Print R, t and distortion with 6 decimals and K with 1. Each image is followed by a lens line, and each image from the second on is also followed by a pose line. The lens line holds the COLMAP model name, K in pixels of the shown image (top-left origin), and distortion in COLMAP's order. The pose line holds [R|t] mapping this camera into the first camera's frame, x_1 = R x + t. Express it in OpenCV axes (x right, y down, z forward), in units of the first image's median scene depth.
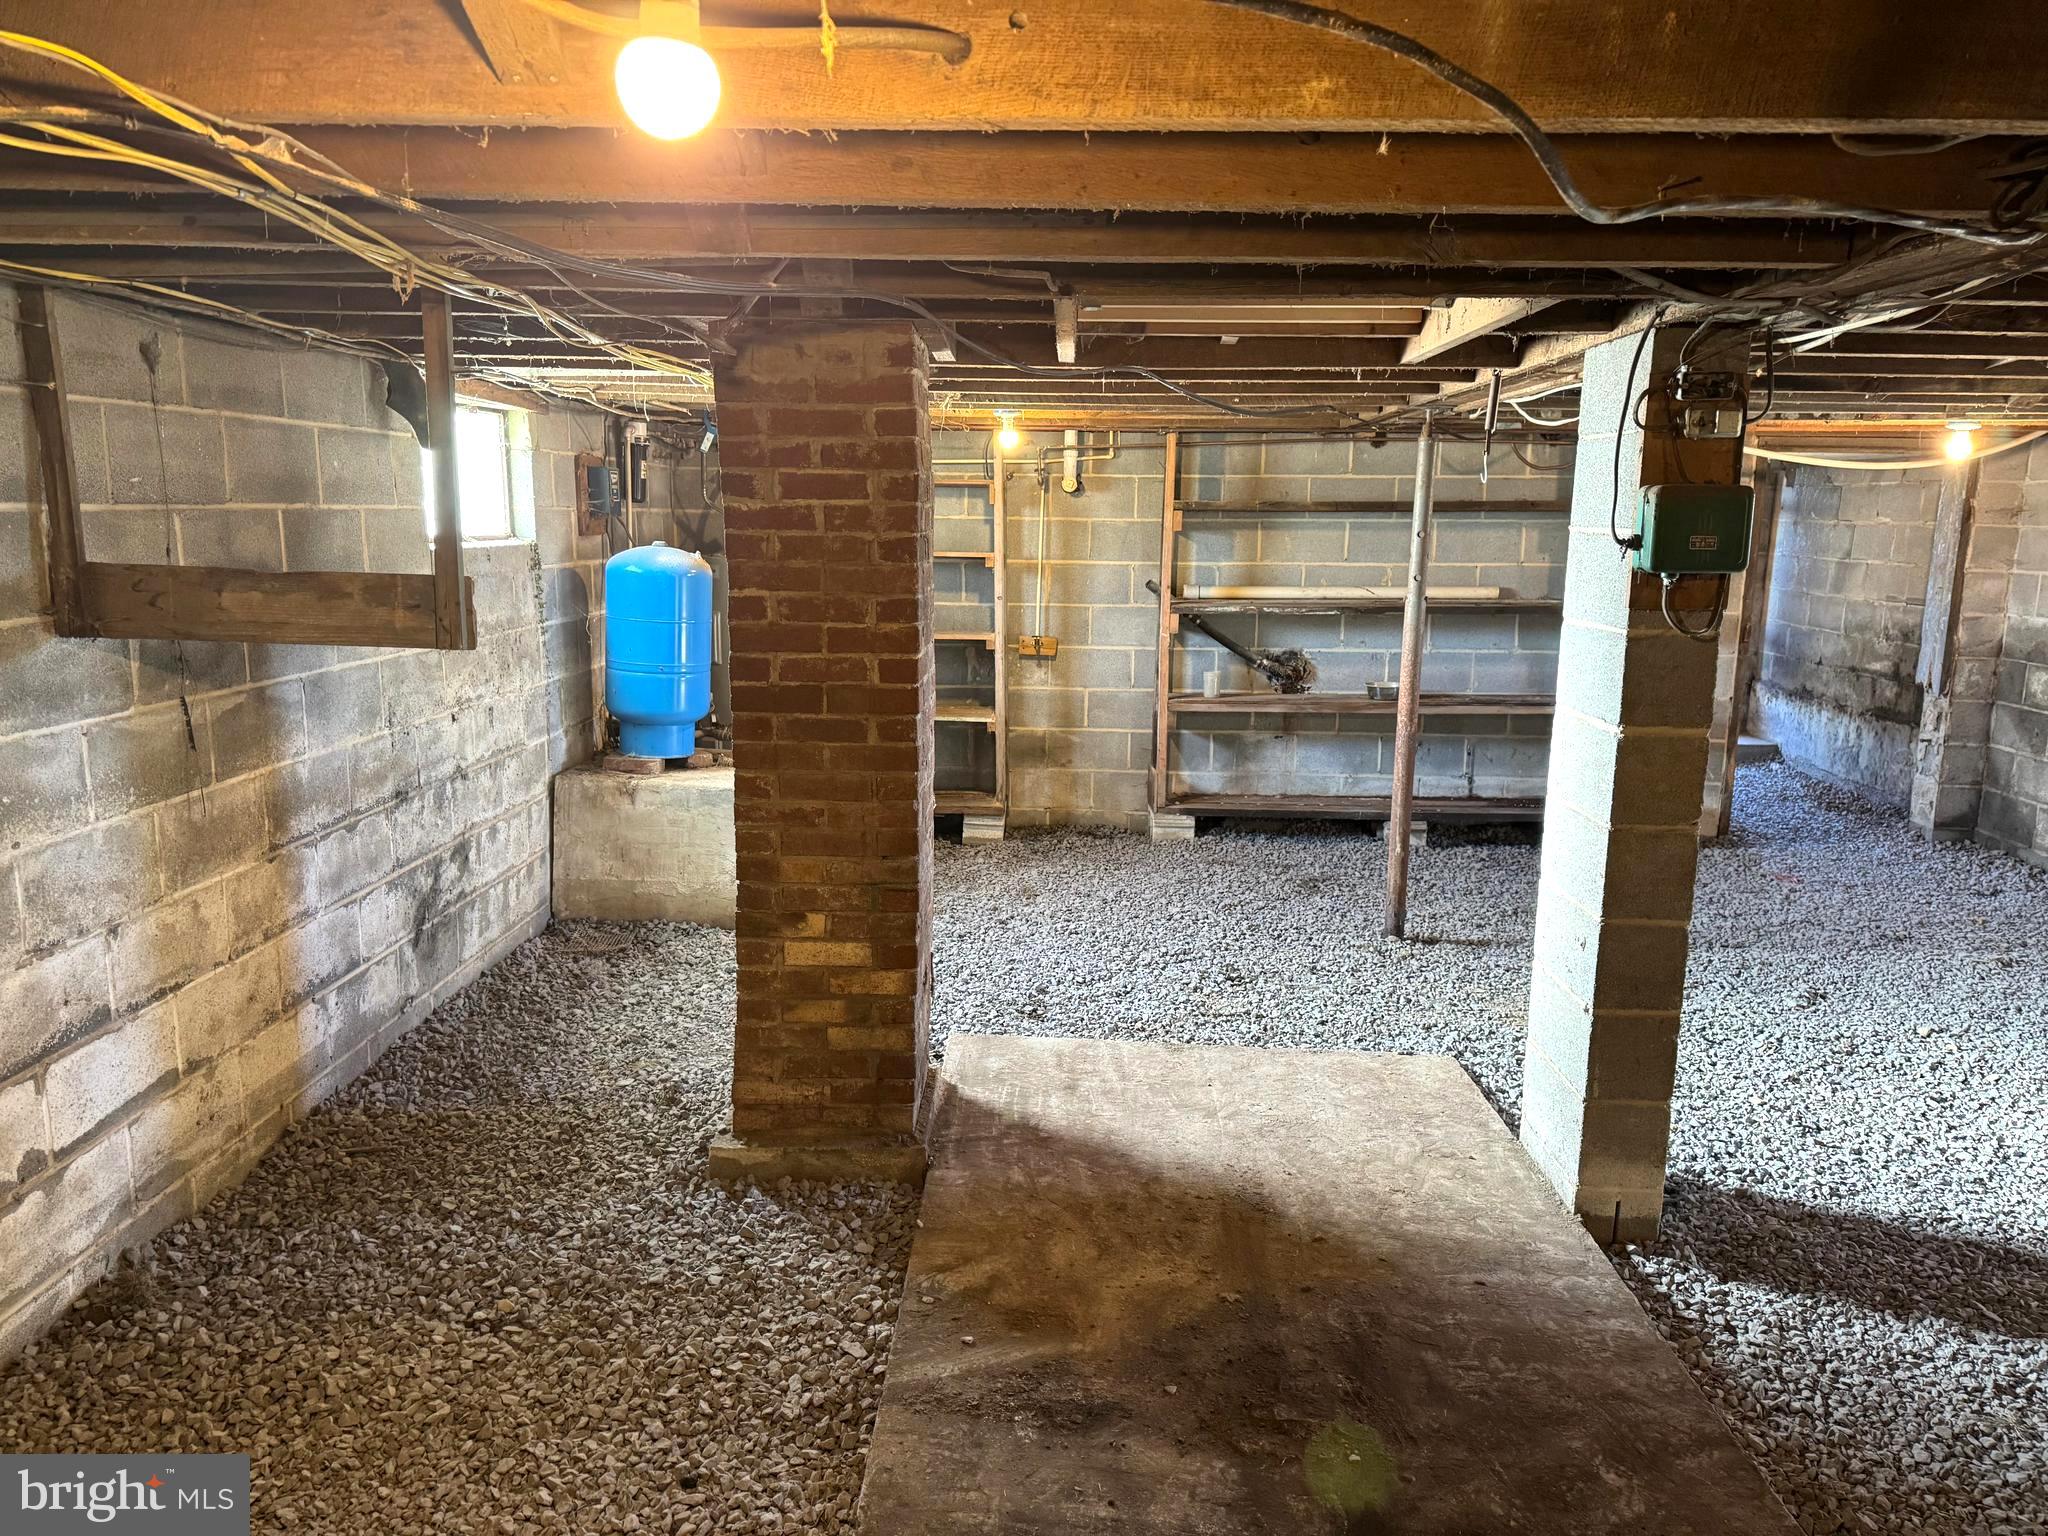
lens RADIAL K [[1437.2, 0, 1024.0], [0, 1437.2, 768.0], [0, 0, 1]] dist [0.063583, -0.076496]
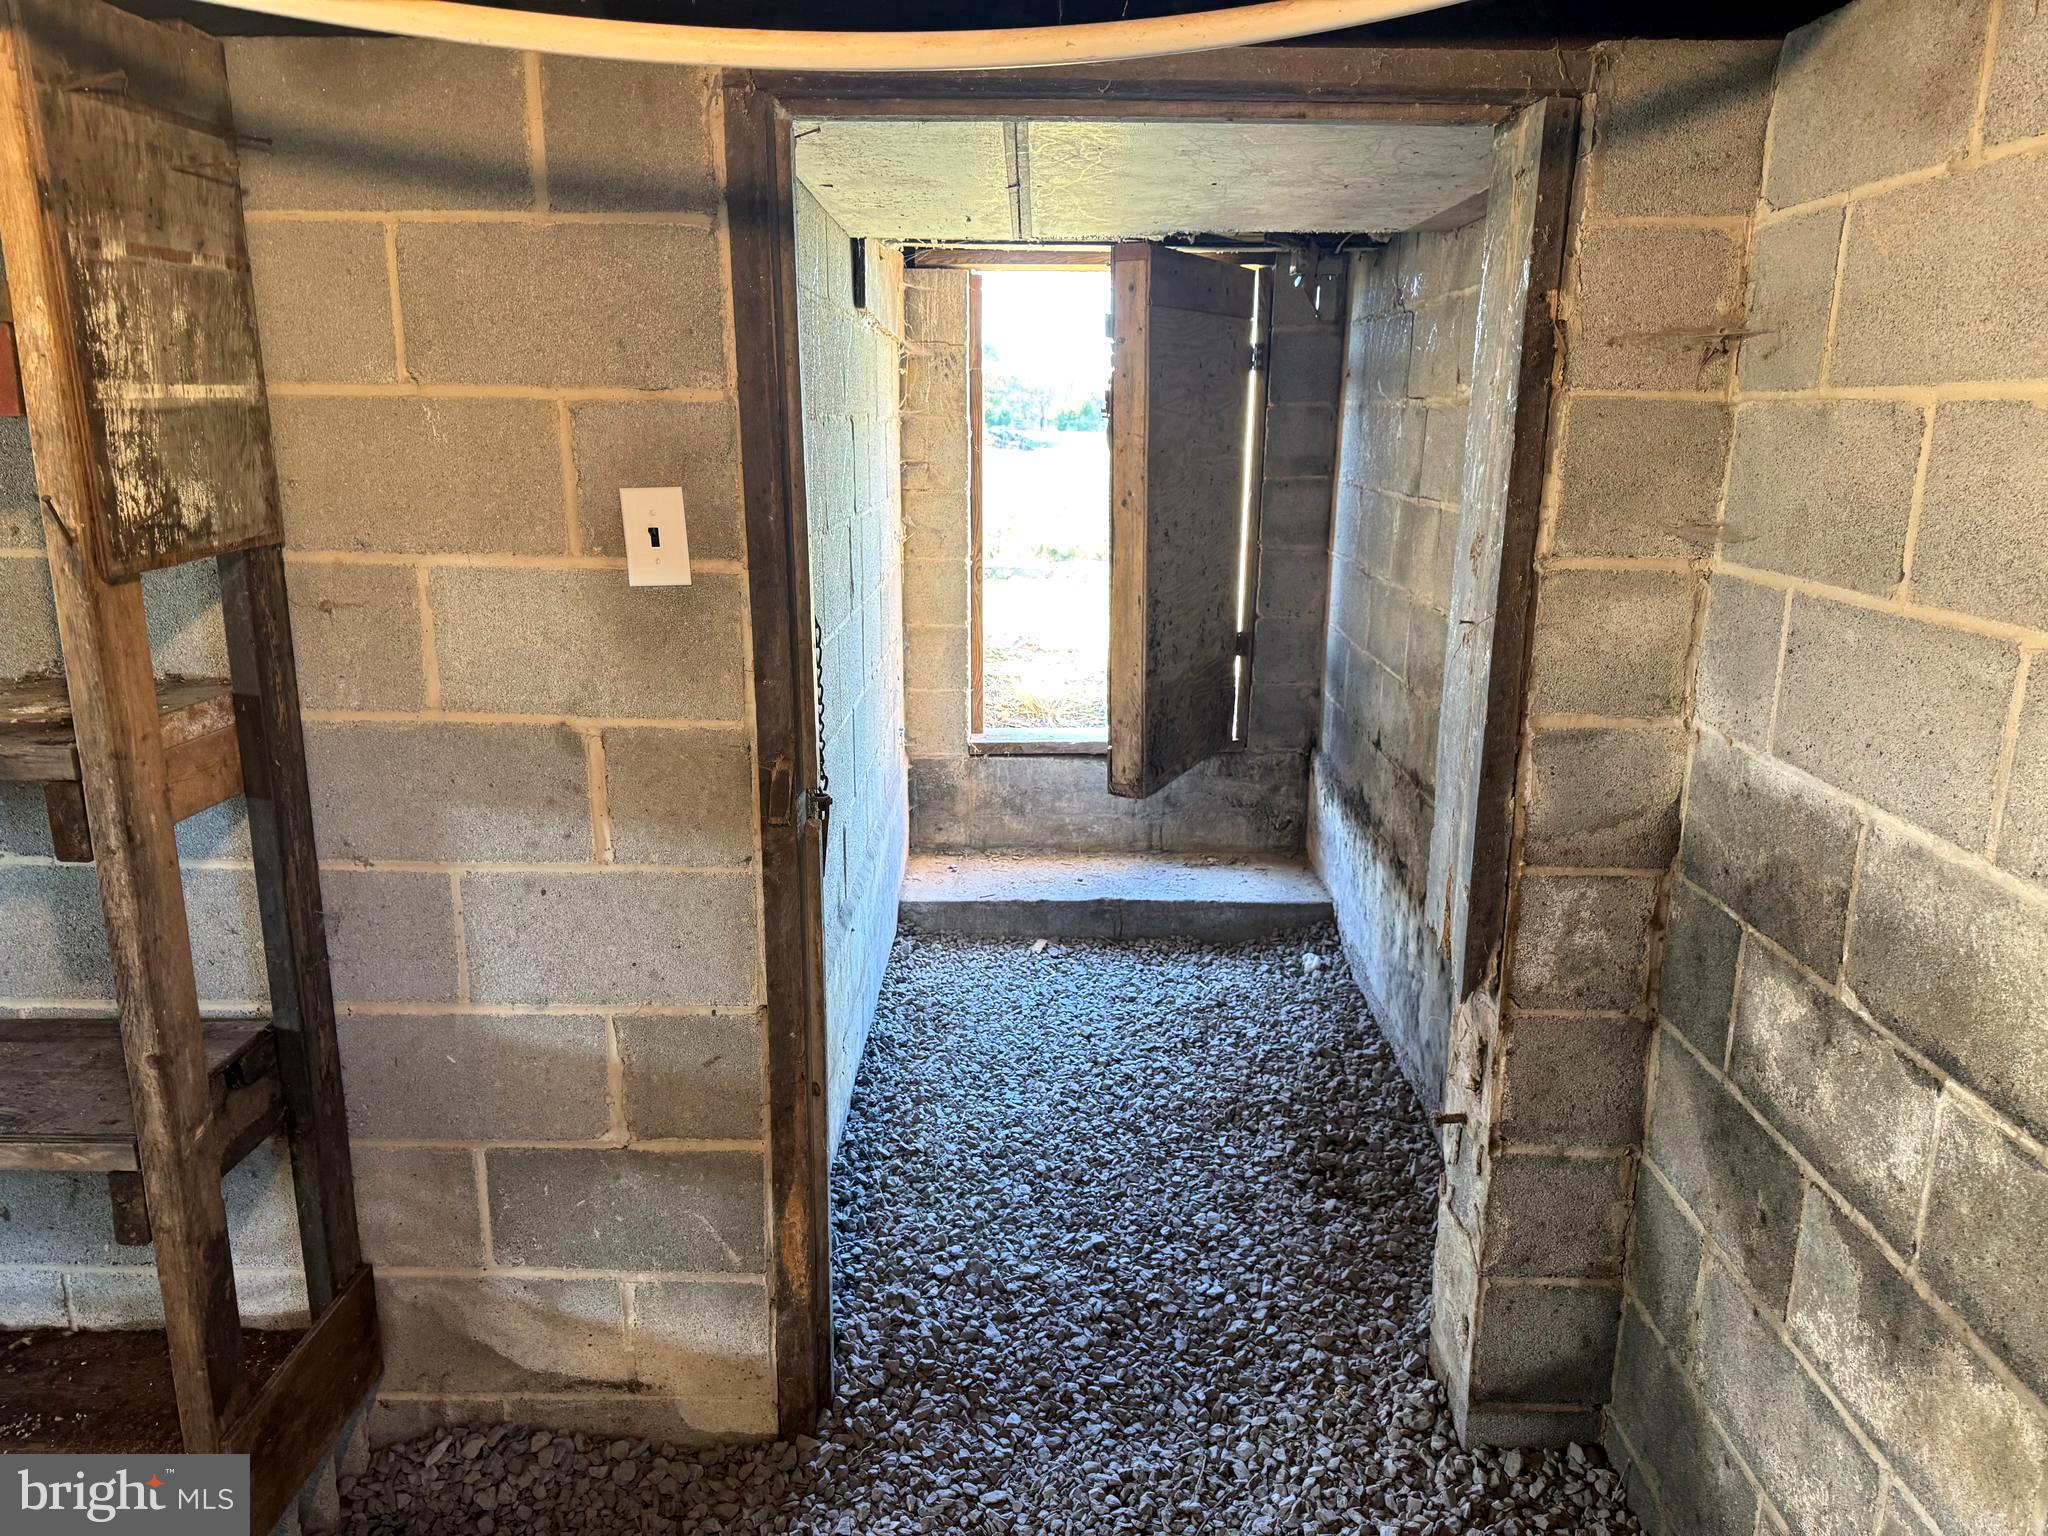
lens RADIAL K [[1437.2, 0, 1024.0], [0, 1437.2, 768.0], [0, 0, 1]] dist [0.063583, -0.076496]
pose [[0.999720, -0.011999, 0.020387, 0.545797], [0.010696, 0.997965, 0.062865, -0.116082], [-0.021100, -0.062630, 0.997814, 0.731965]]
